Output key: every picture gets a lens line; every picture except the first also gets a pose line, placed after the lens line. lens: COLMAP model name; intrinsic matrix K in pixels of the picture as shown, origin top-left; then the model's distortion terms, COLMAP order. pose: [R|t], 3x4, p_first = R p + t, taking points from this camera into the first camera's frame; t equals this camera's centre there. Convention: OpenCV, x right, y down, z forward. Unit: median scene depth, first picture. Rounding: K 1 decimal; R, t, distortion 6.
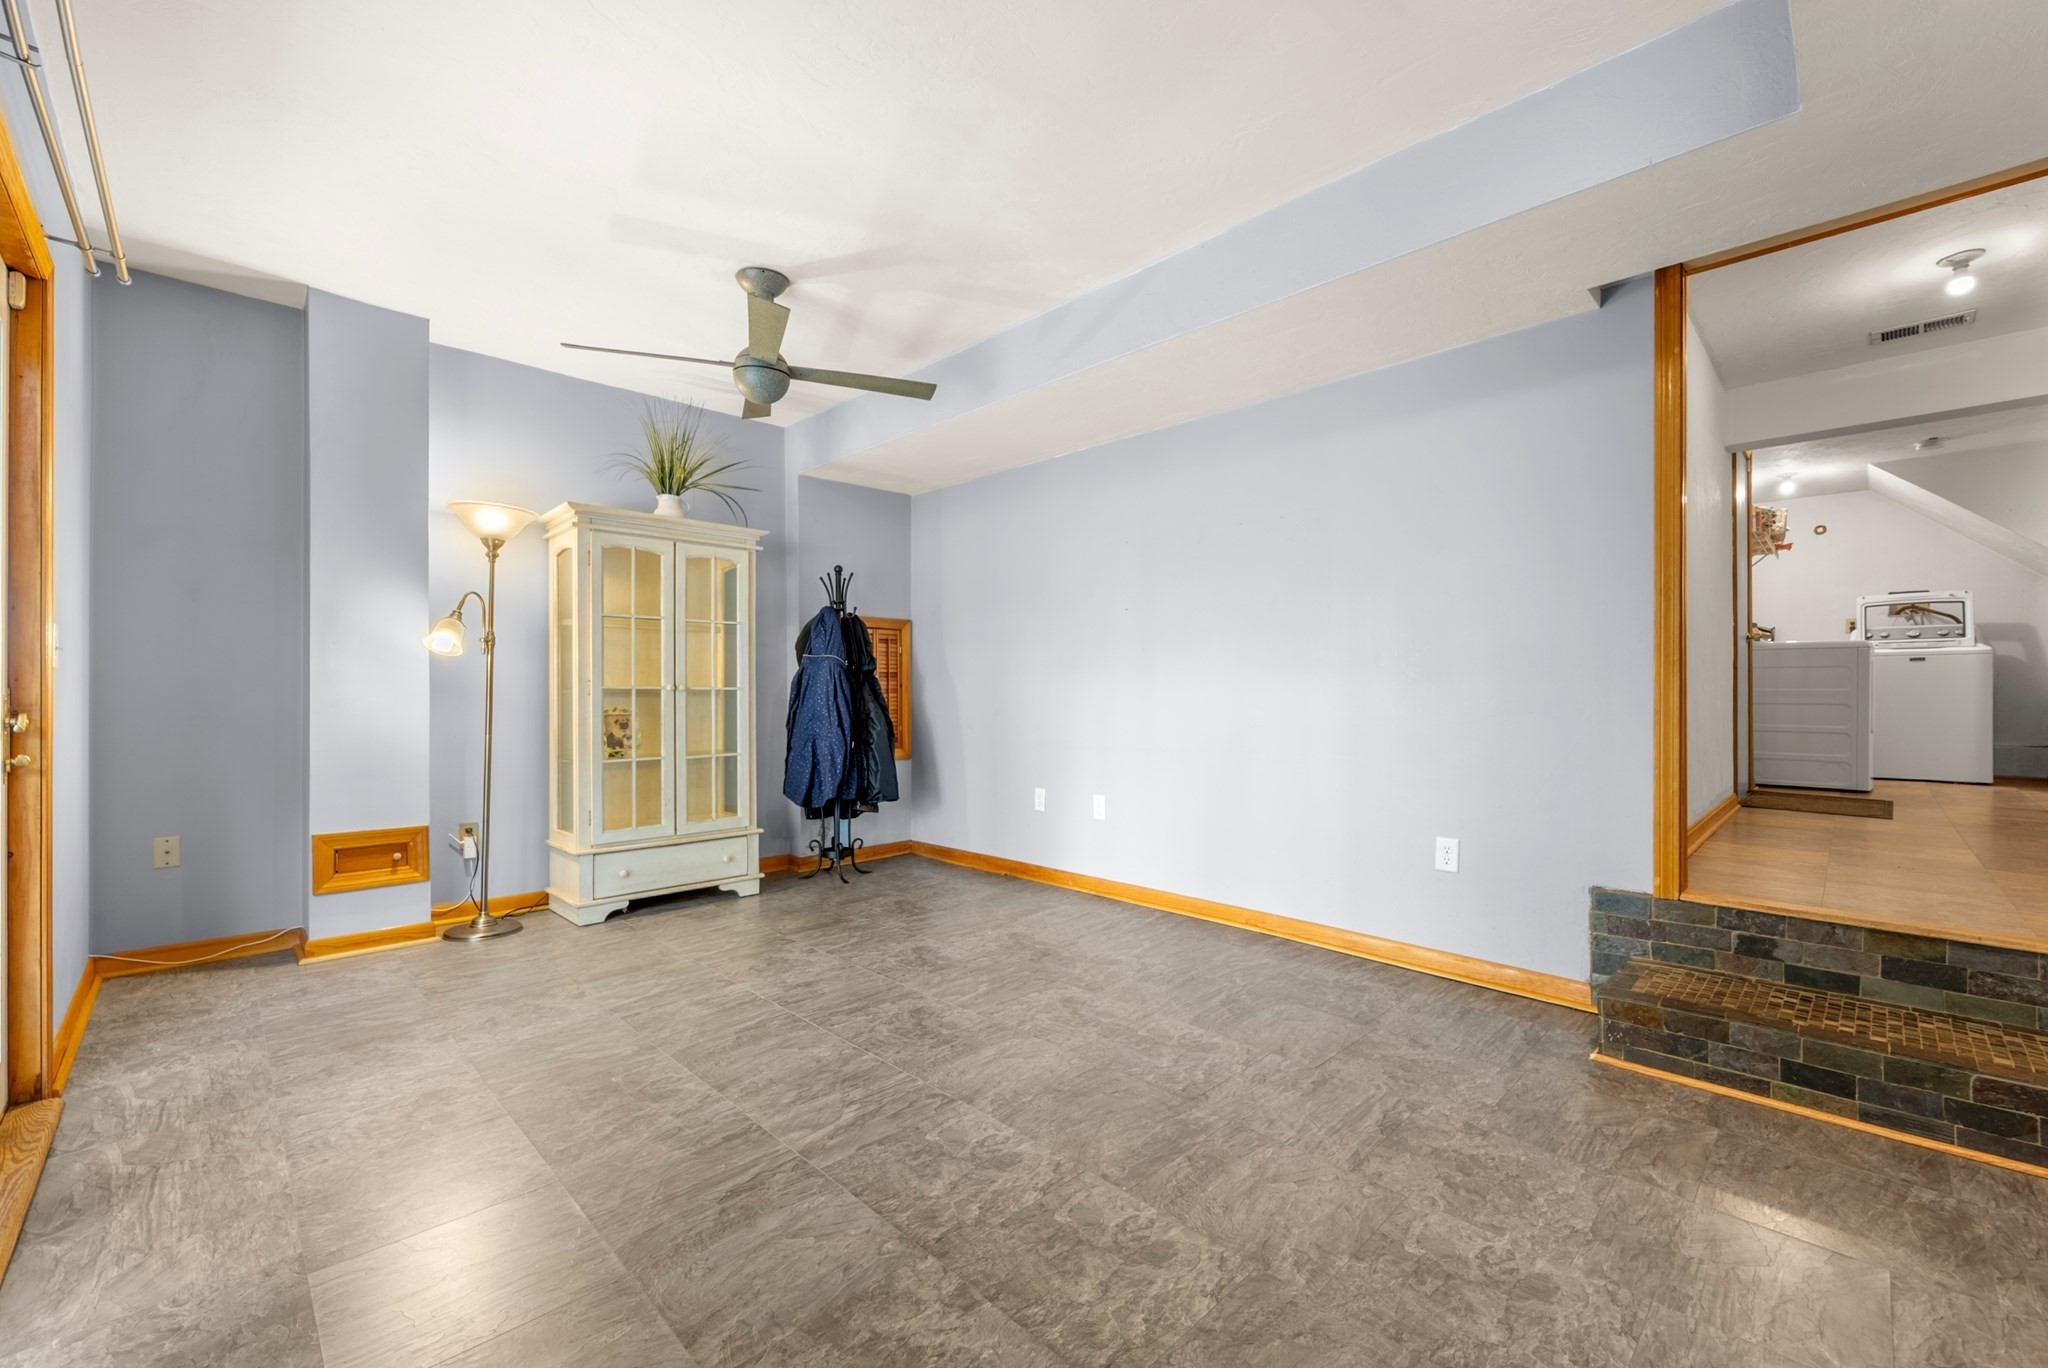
lens RADIAL K [[831.8, 0, 1030.5], [0, 831.8, 692.7], [0, 0, 1]] dist [-0.000284, -0.000861]
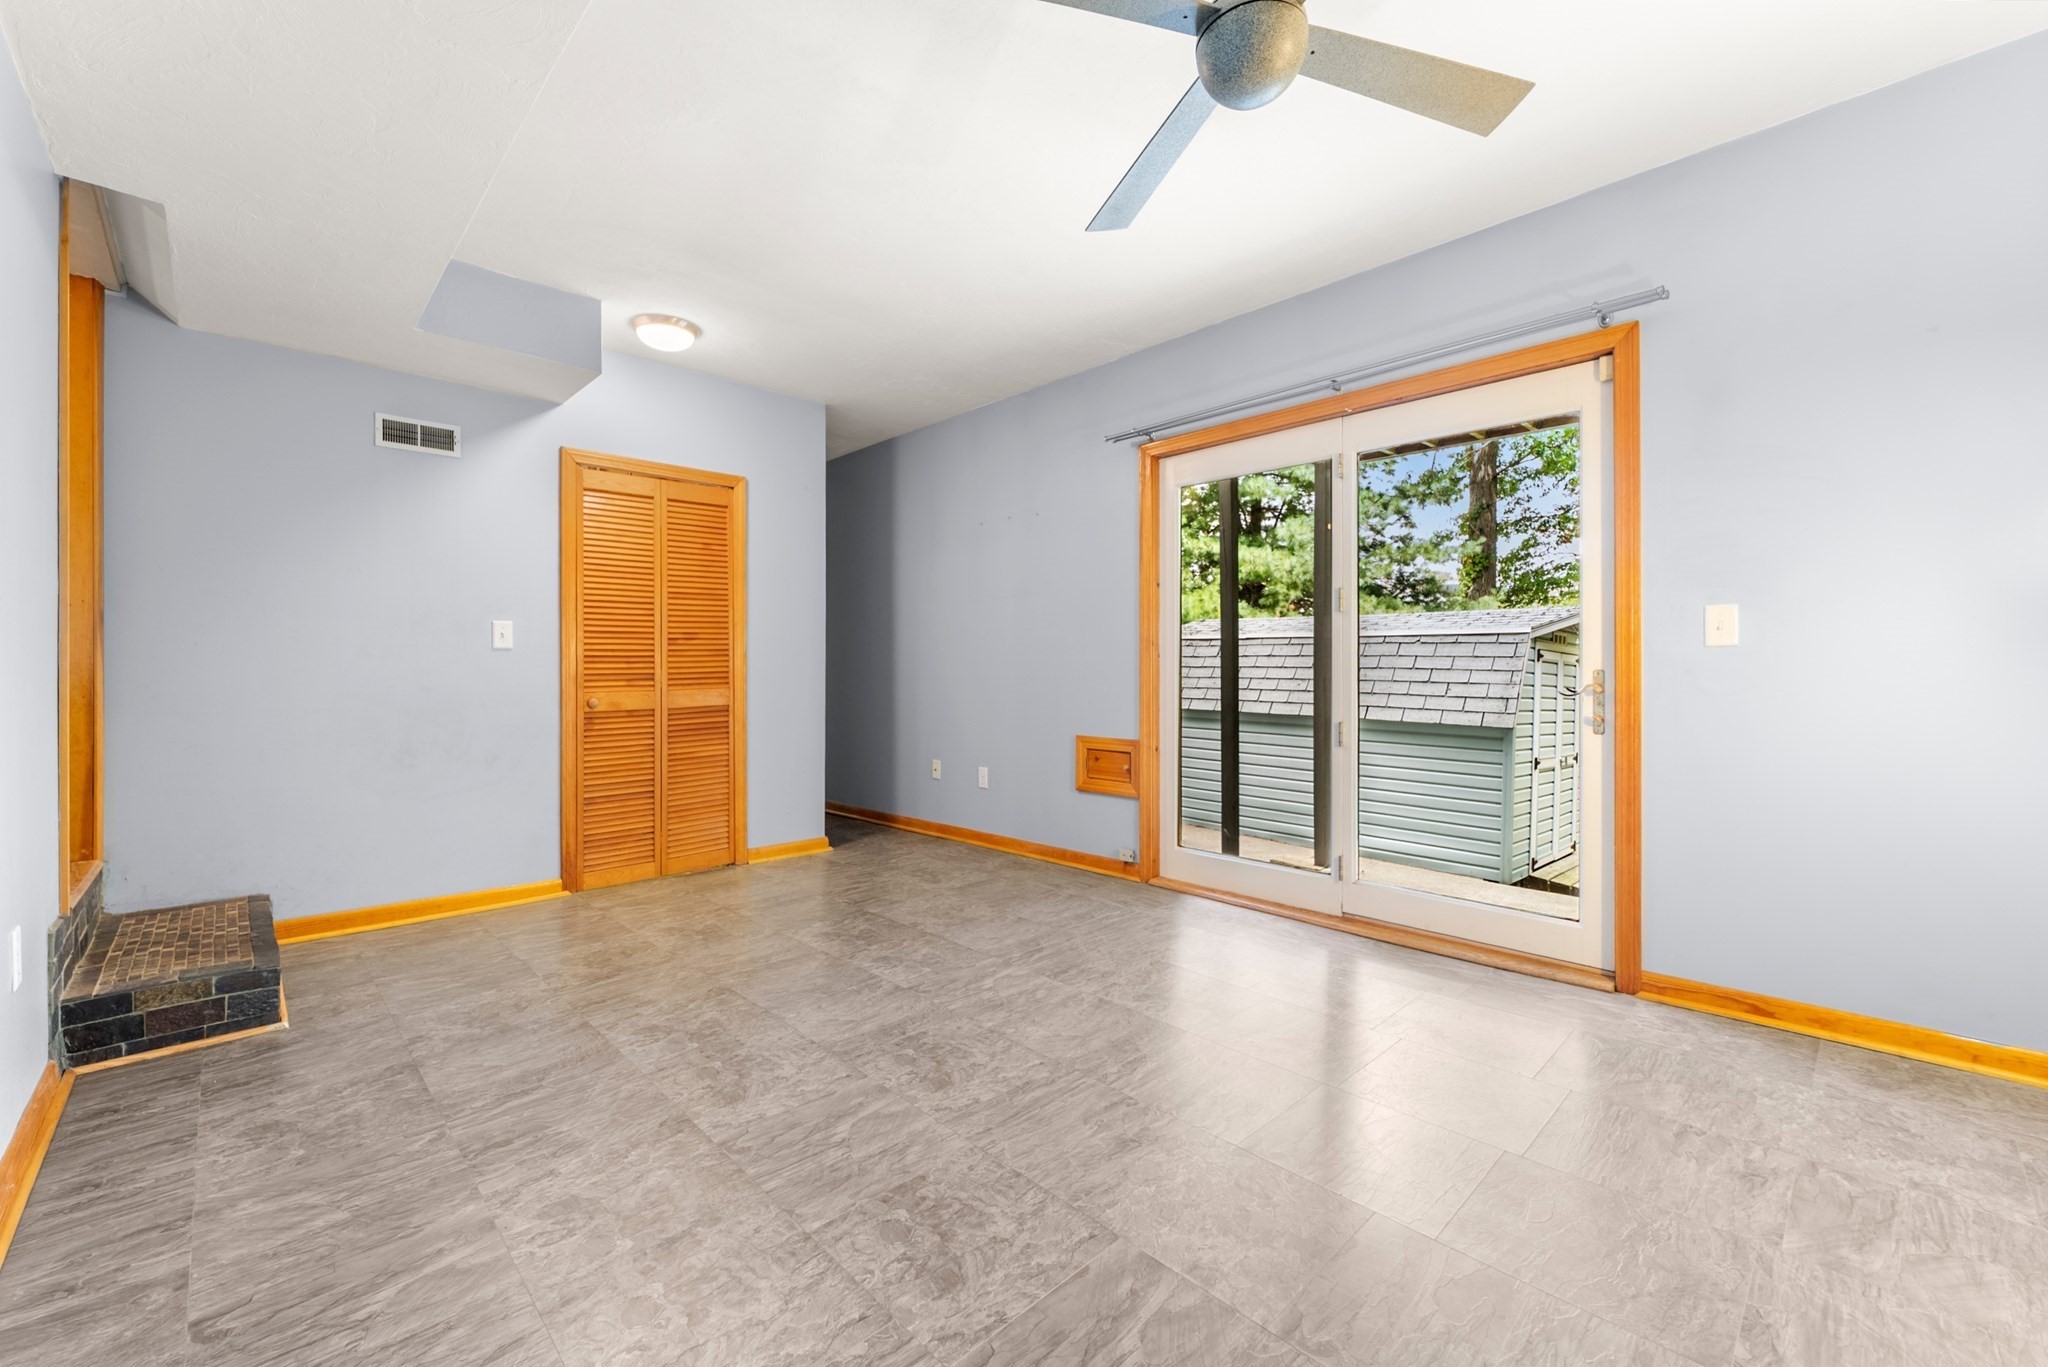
lens RADIAL K [[831.8, 0, 1020.0], [0, 831.8, 677.0], [0, 0, 1]] dist [-0.000284, -0.000861]
pose [[-0.999854, 0.003114, 0.016825, -0.249492], [0.003213, 0.999978, 0.005871, 0.002430], [-0.016807, 0.005925, -0.999841, 1.986771]]
